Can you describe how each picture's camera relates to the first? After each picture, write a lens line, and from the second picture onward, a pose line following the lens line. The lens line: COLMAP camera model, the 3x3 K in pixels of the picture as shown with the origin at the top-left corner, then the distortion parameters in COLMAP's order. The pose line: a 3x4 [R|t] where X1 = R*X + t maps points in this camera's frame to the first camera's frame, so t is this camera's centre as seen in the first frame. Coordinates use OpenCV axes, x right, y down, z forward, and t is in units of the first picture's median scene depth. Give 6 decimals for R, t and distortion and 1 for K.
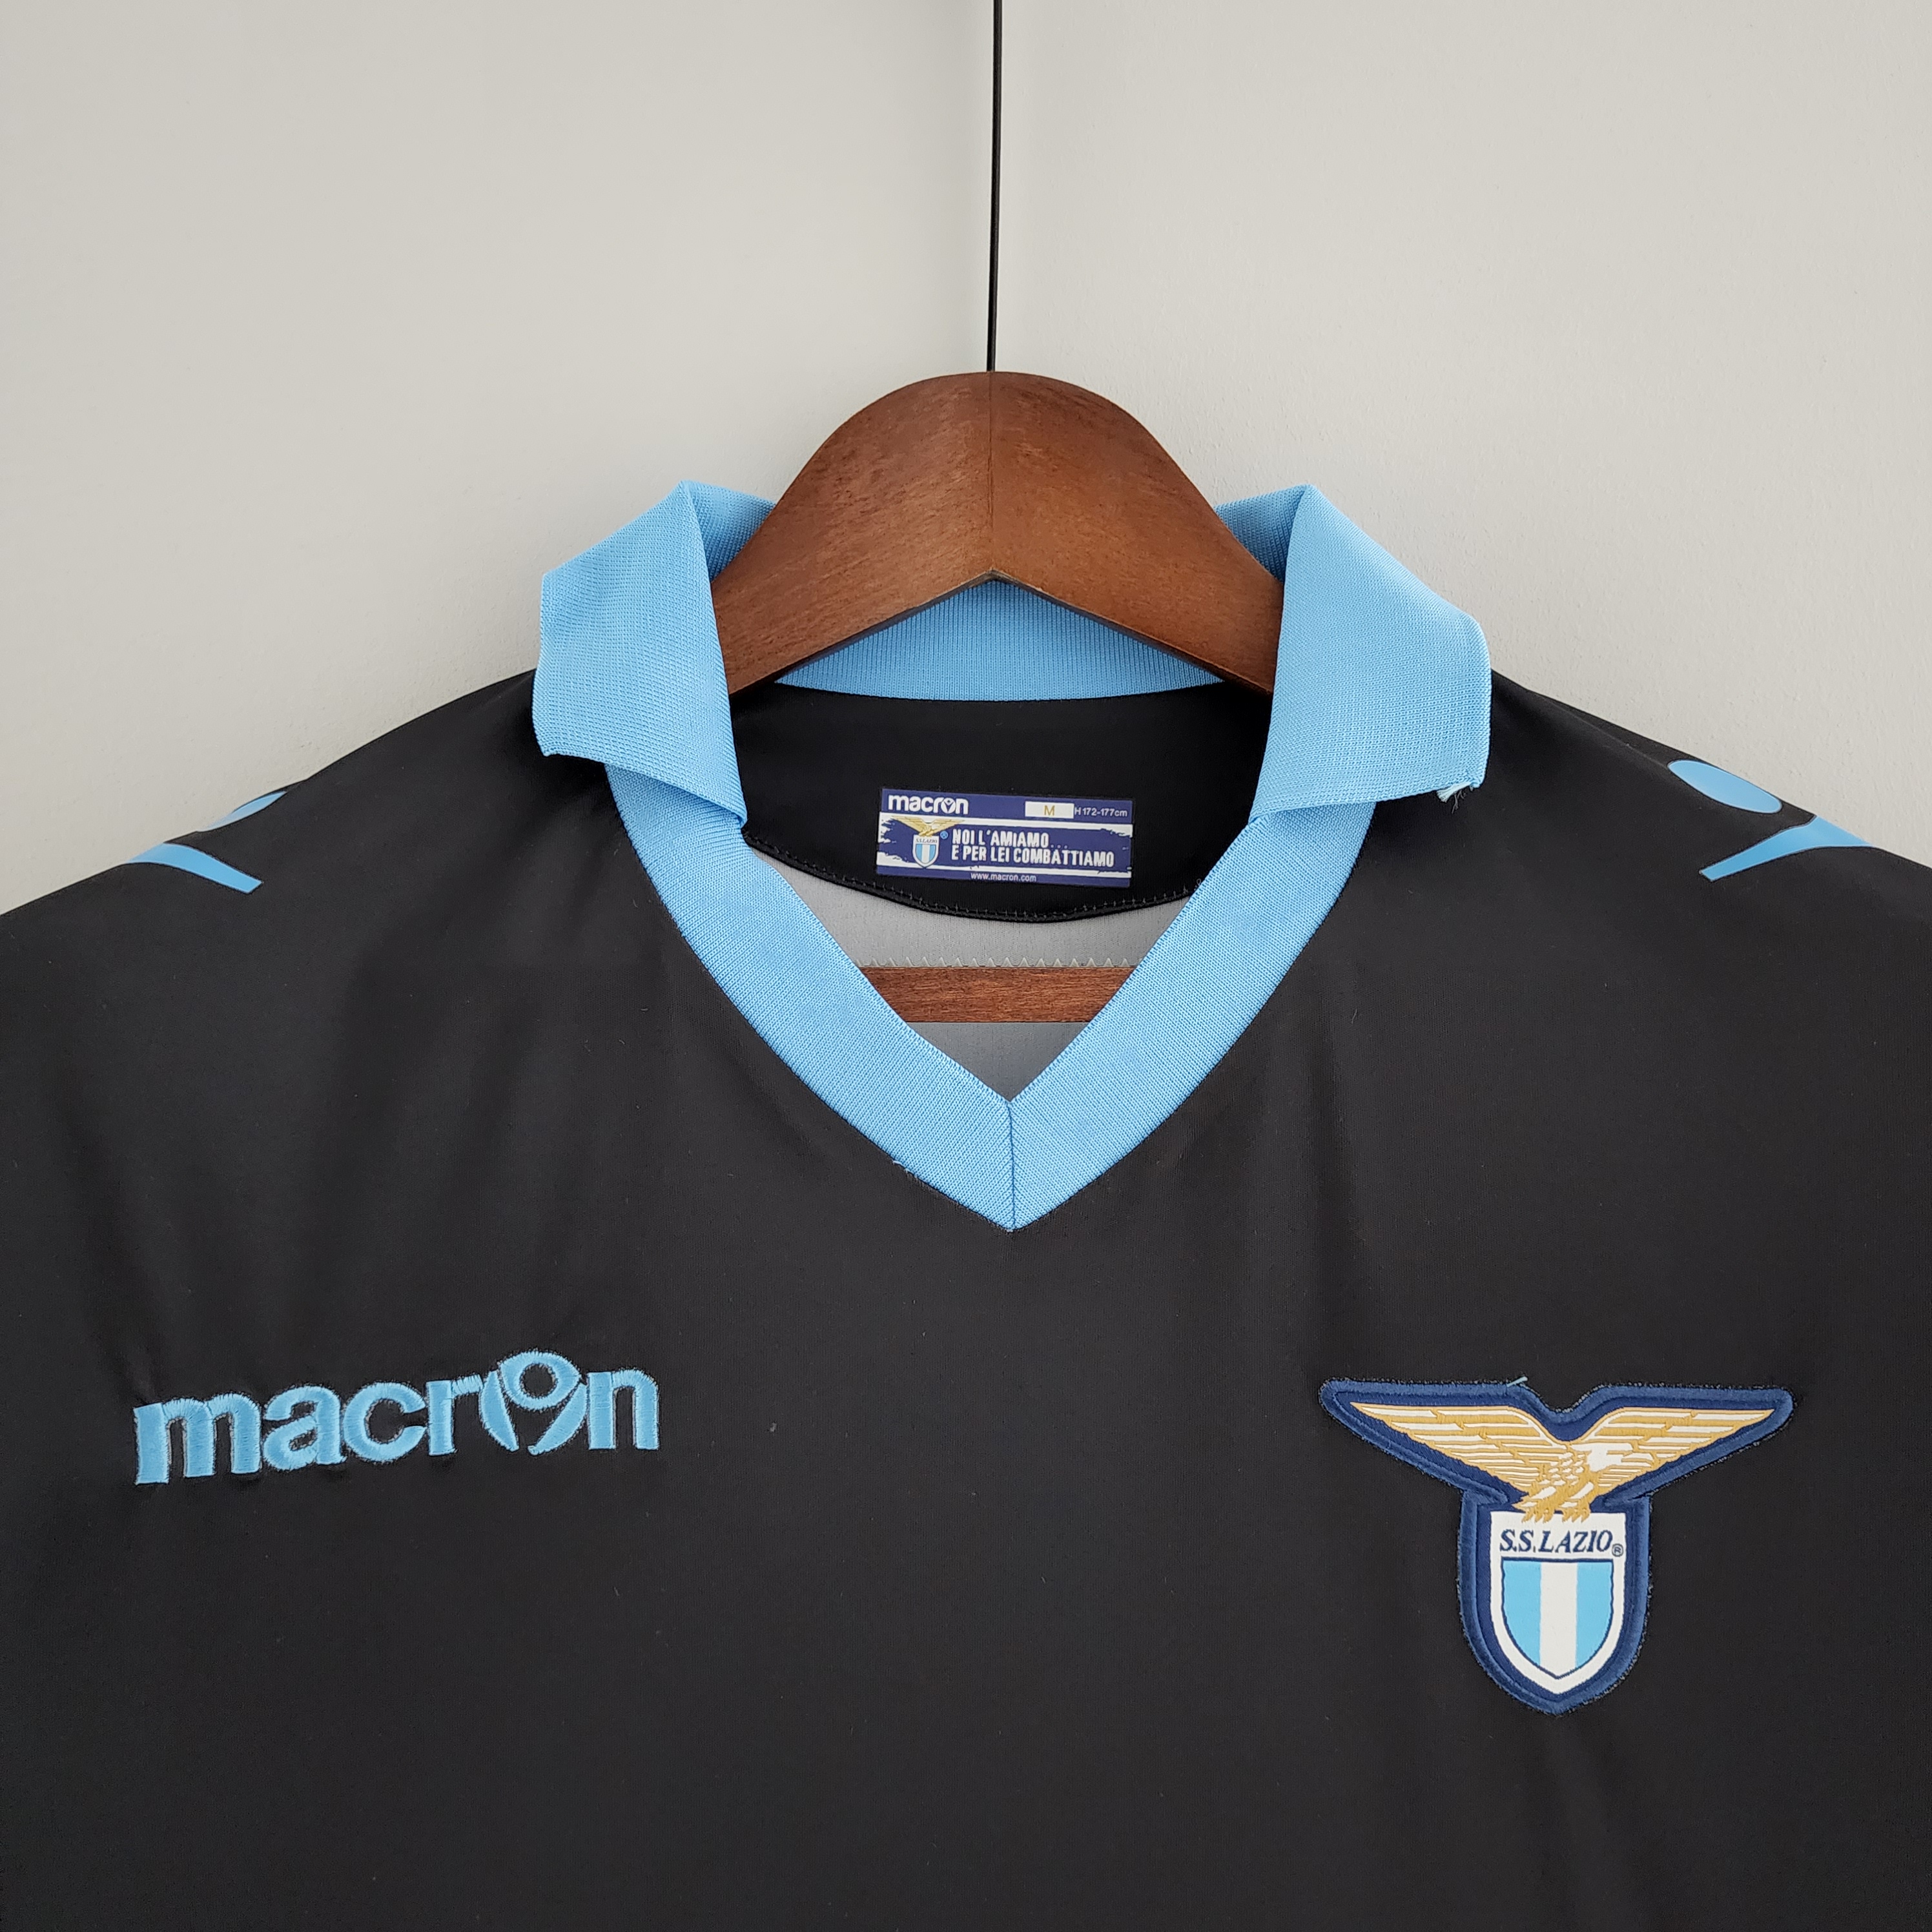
lens RADIAL K [[1708.4, 0, 953.5], [0, 1708.4, 976.8], [0, 0, 1]] dist [0.013953, -0.023212]
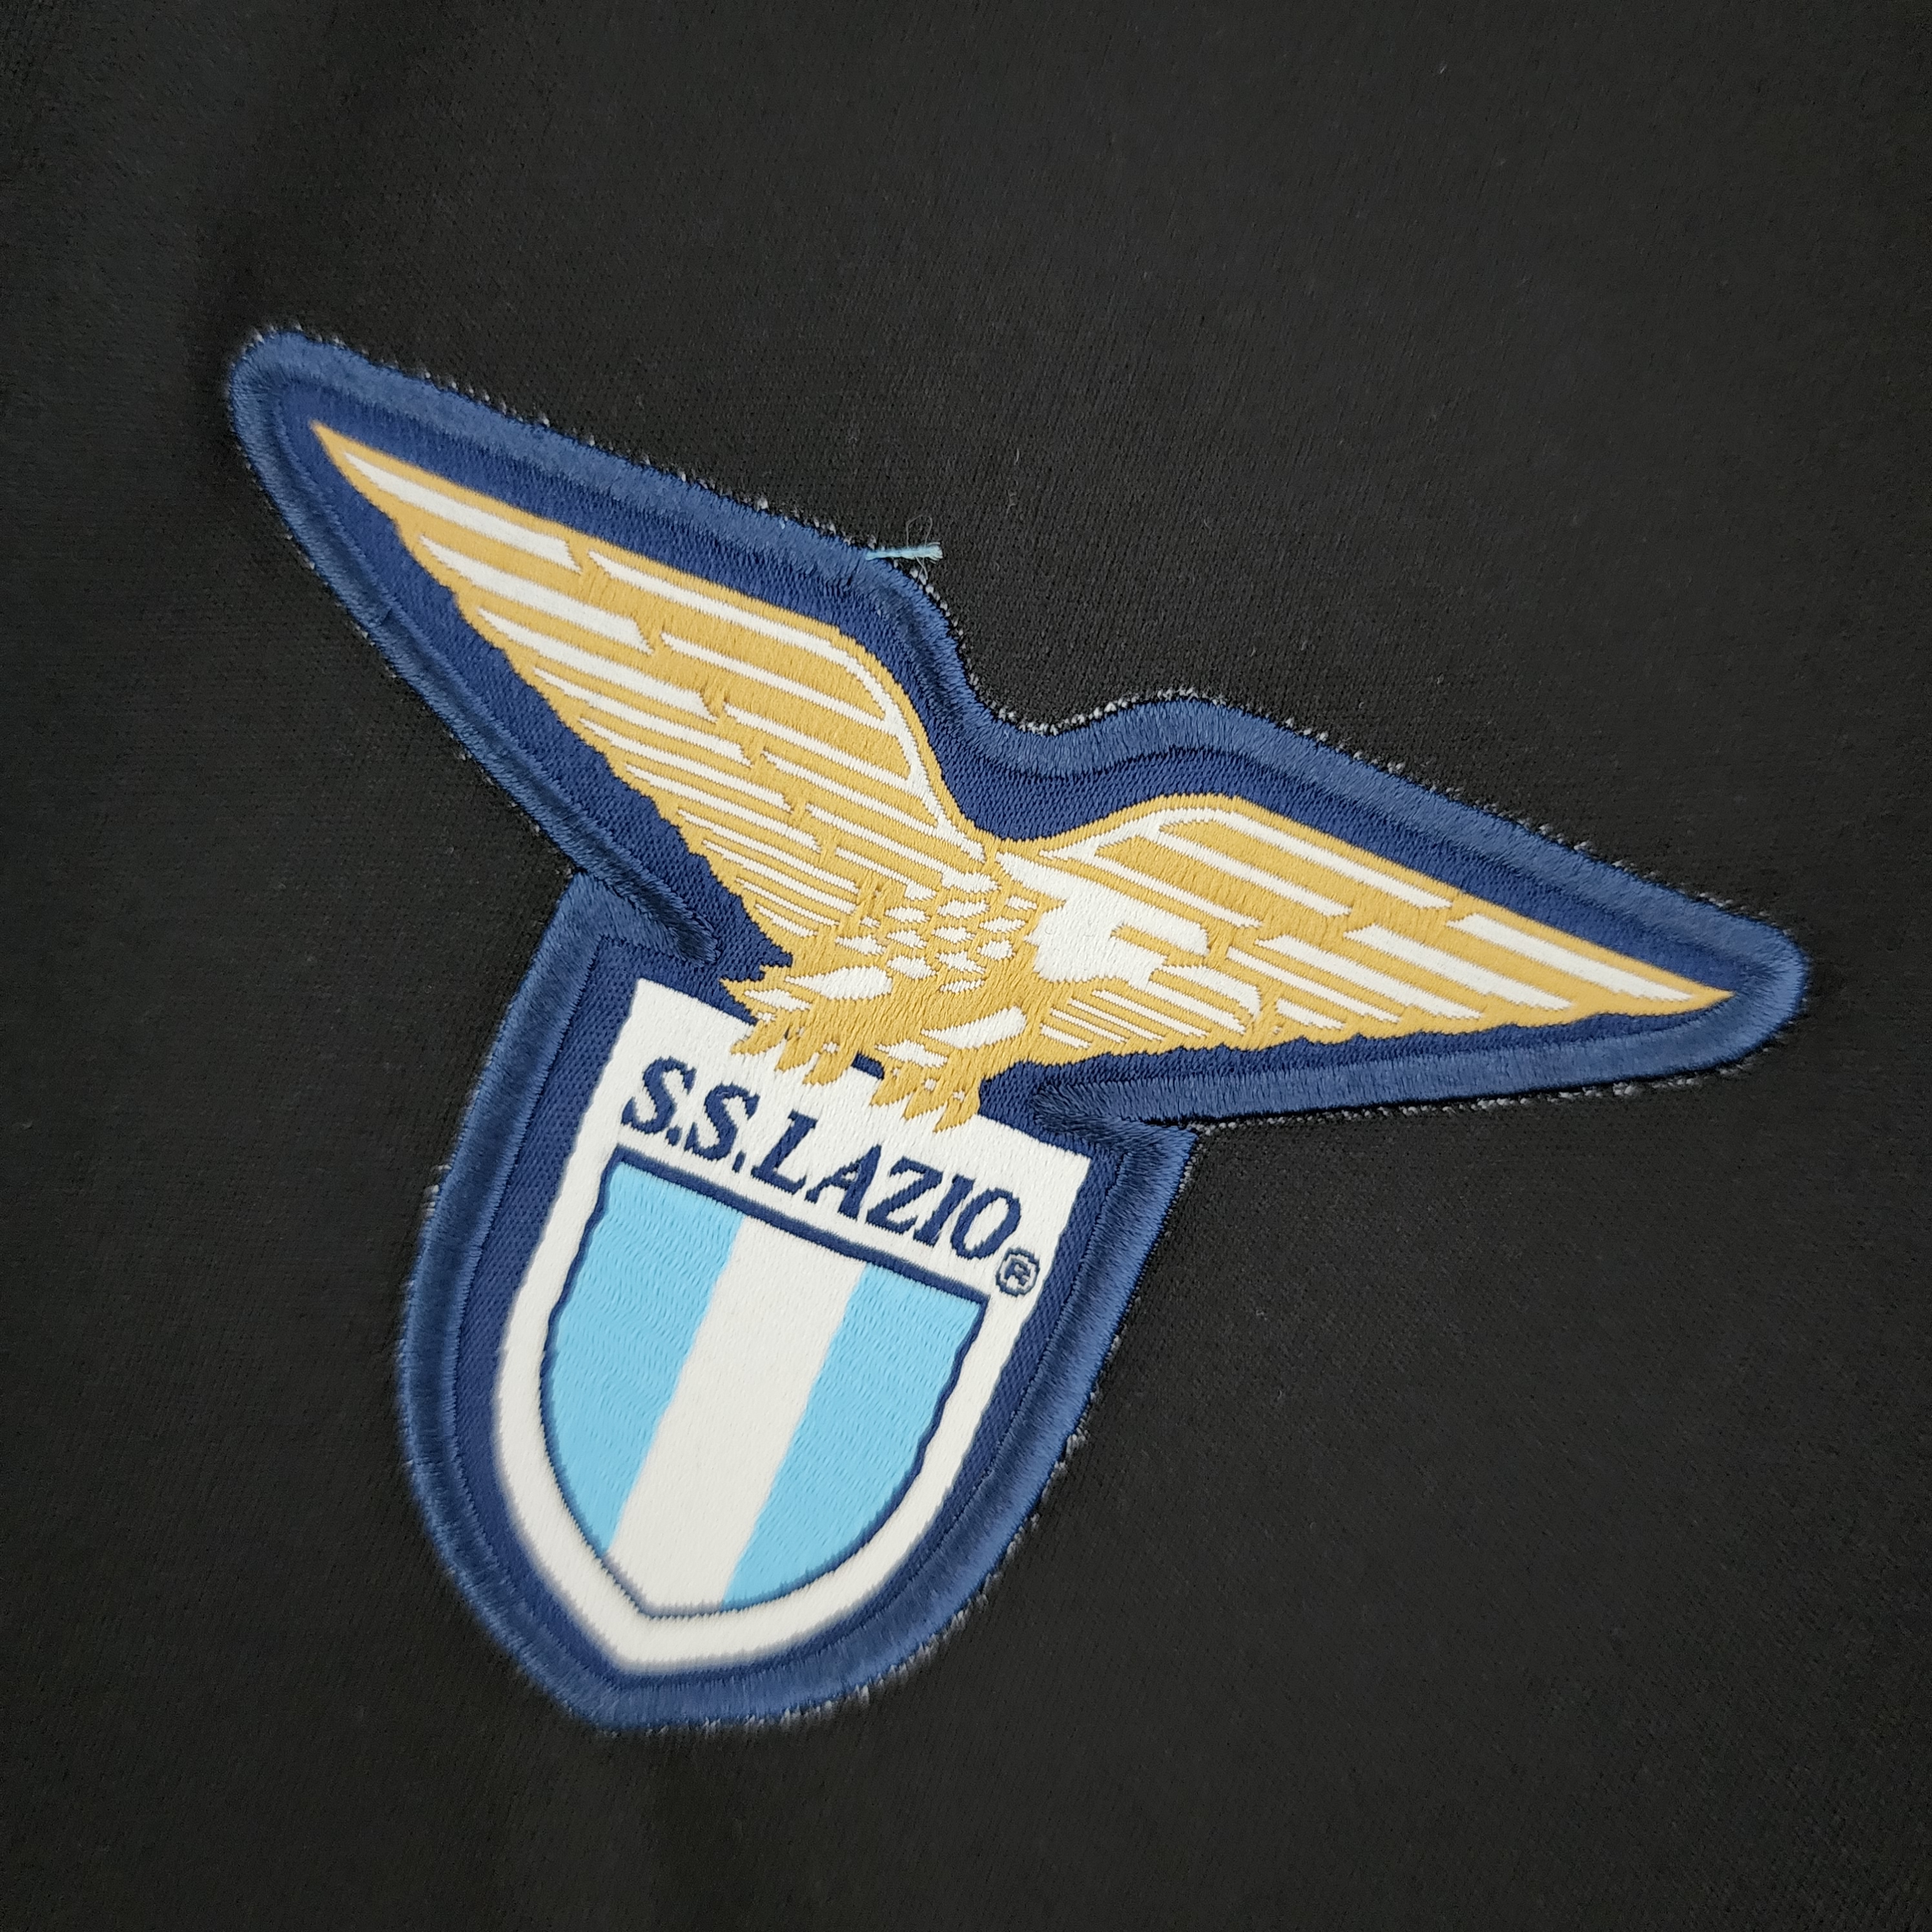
lens RADIAL K [[1708.4, 0, 963.1], [0, 1708.4, 972.3], [0, 0, 1]] dist [0.013953, -0.023212]
pose [[0.926712, 0.369964, 0.065820, 0.343303], [-0.373499, 0.926105, 0.053180, 0.278352], [-0.041282, -0.073866, 0.996413, 0.727934]]
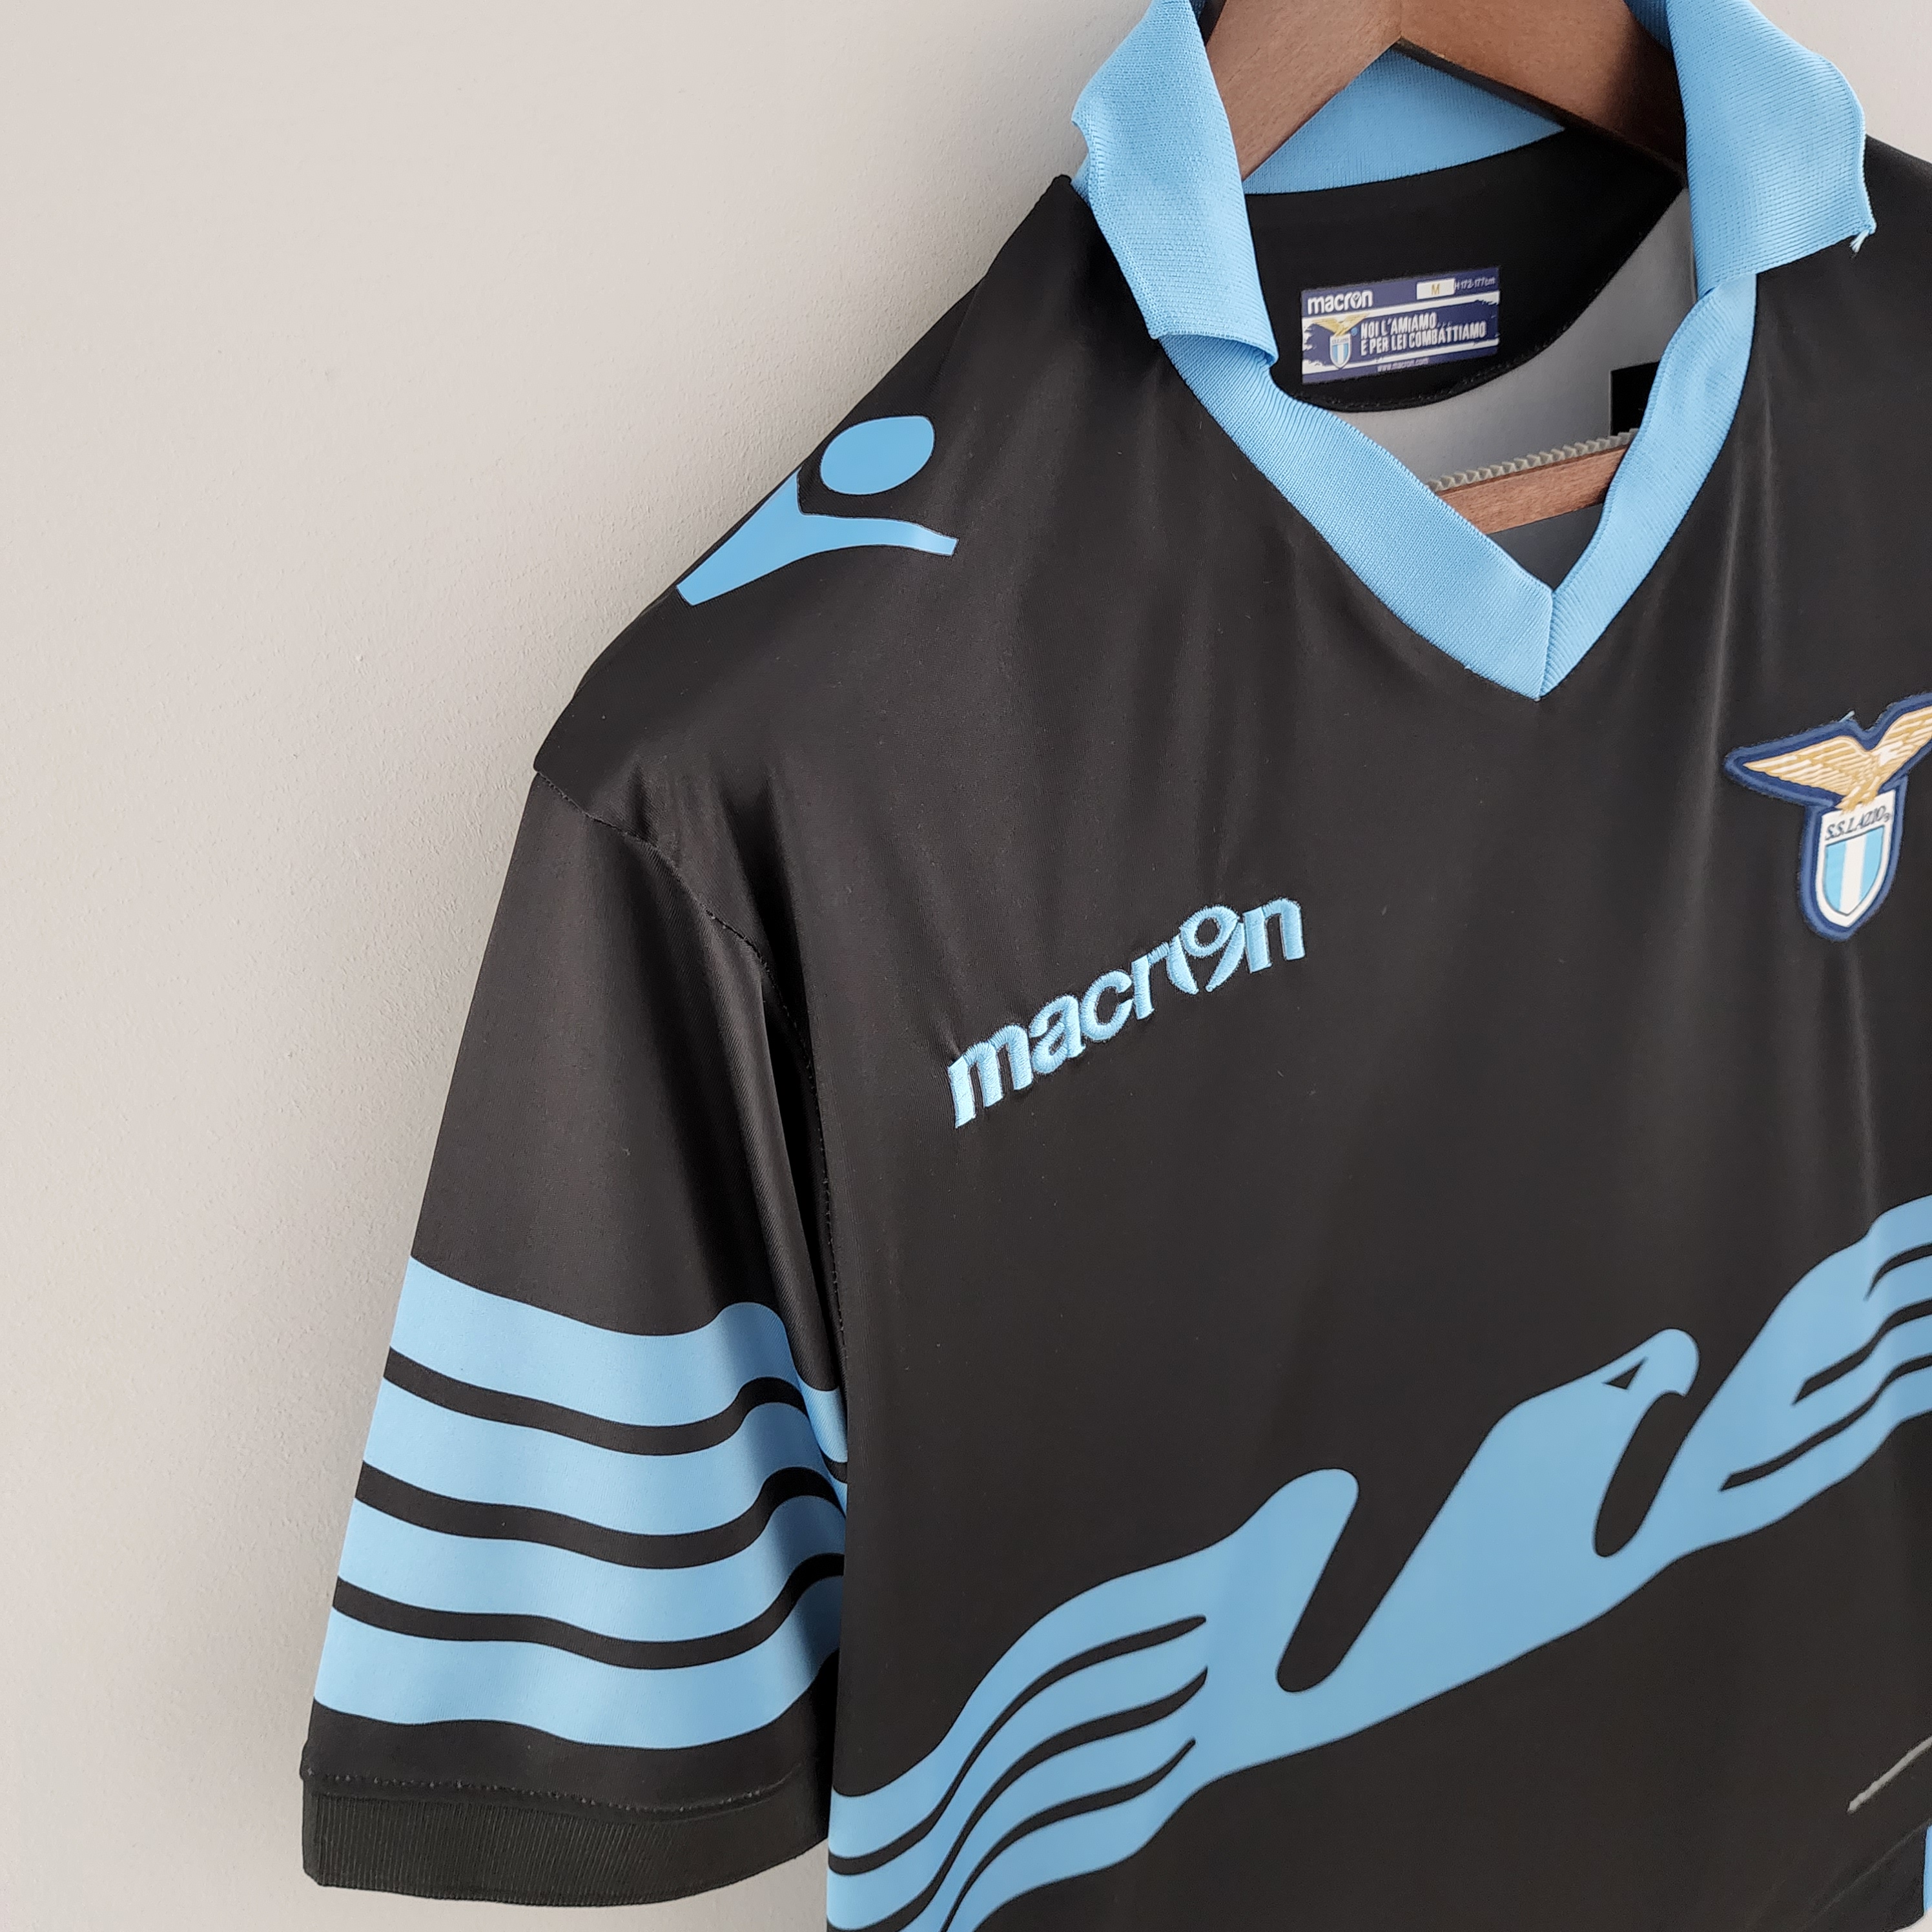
lens RADIAL K [[1708.4, 0, 965.4], [0, 1708.4, 978.4], [0, 0, 1]] dist [0.013953, -0.023212]
pose [[0.894628, -0.296290, 0.334445, -0.768548], [0.137095, 0.894433, 0.425669, -0.233855], [-0.425260, -0.334965, 0.840804, 0.119055]]
